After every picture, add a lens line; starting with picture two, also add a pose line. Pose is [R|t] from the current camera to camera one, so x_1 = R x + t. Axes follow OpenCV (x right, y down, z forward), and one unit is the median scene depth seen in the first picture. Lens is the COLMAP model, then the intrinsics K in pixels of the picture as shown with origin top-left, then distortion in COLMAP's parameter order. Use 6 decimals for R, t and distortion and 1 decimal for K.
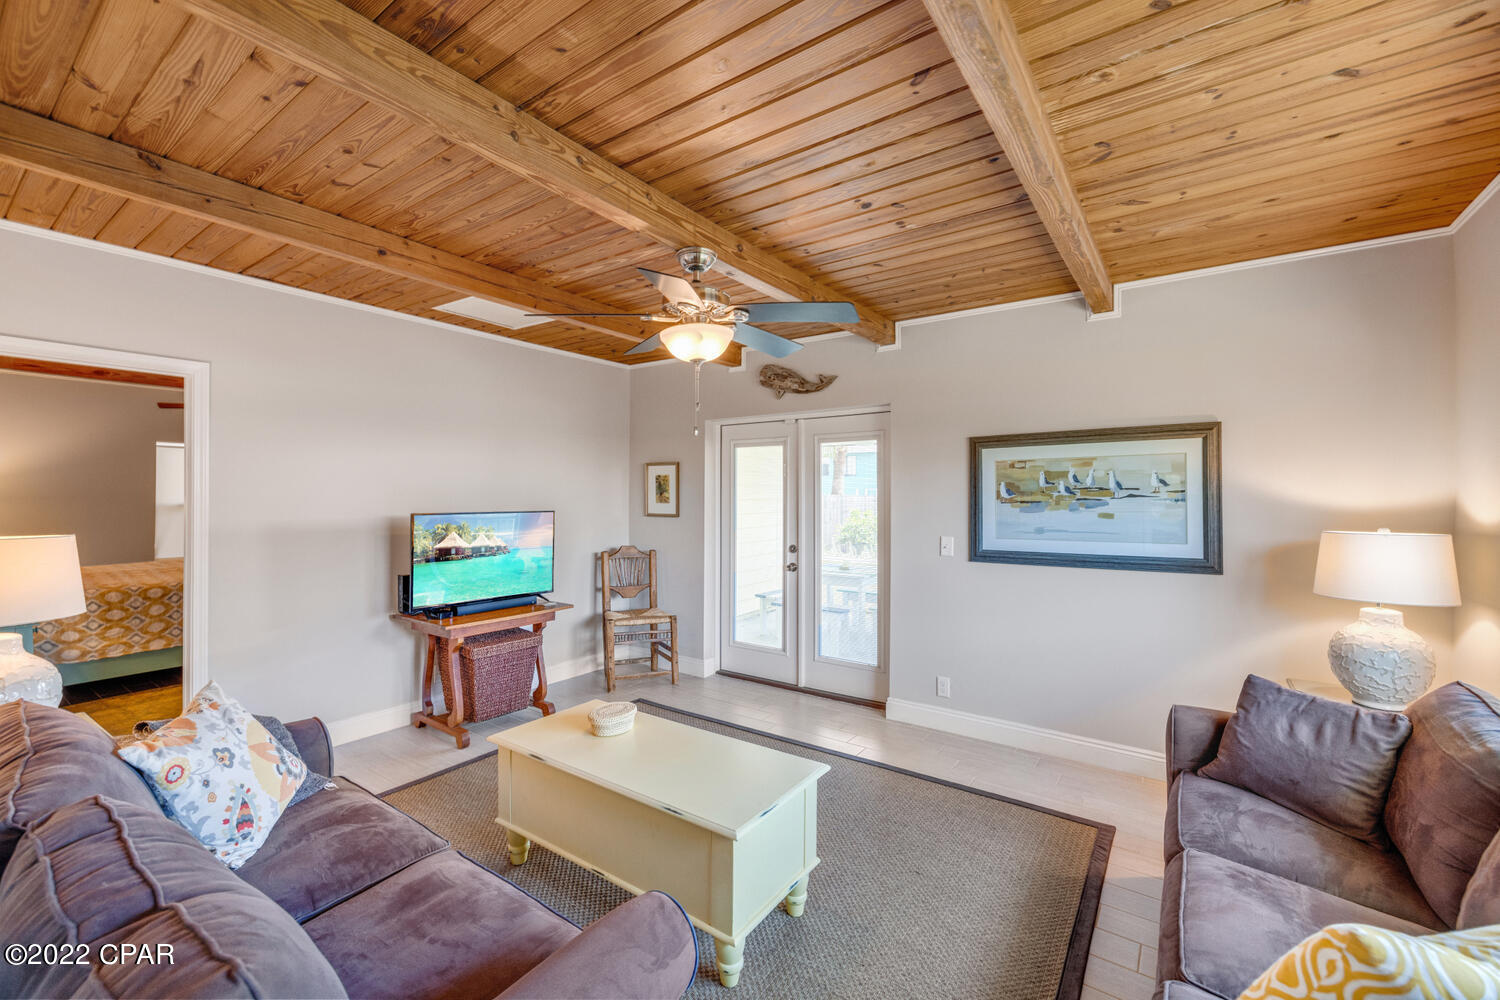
lens RADIAL K [[621.1, 0, 738.4], [0, 621.1, 496.8], [0, 0, 1]] dist [-0.000216, -0.000009]
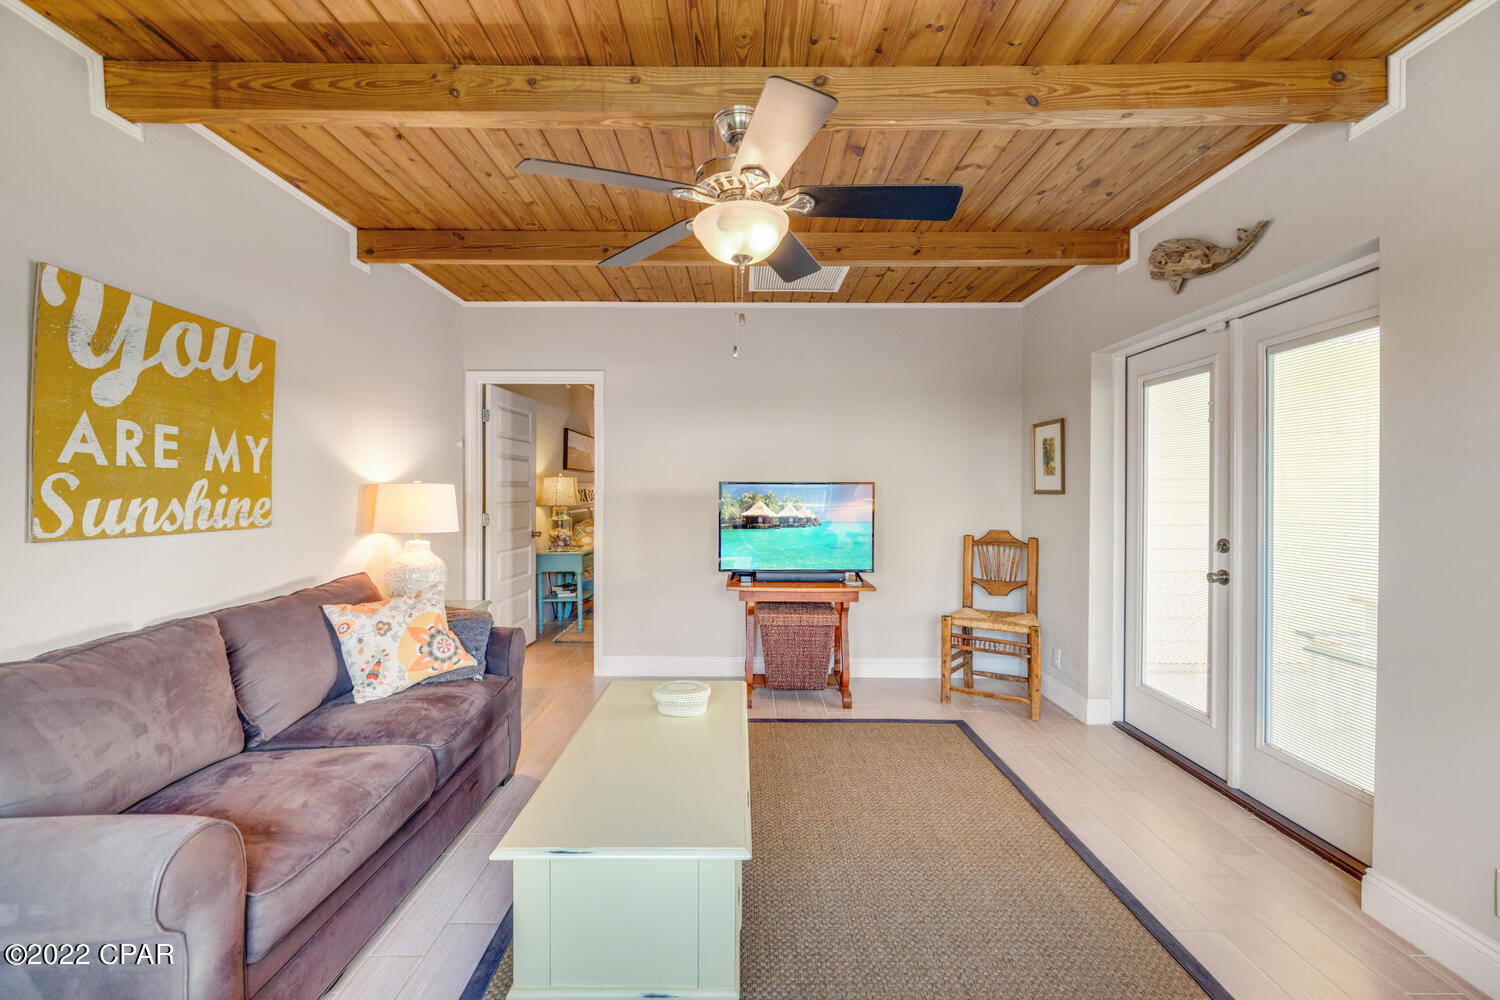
lens RADIAL K [[621.1, 0, 738.4], [0, 621.1, 496.8], [0, 0, 1]] dist [-0.000216, -0.000009]
pose [[0.586392, 0.003677, -0.810019, 0.336936], [-0.002359, 0.999993, 0.002832, 0.043372], [0.810024, 0.000250, 0.586396, 0.334391]]
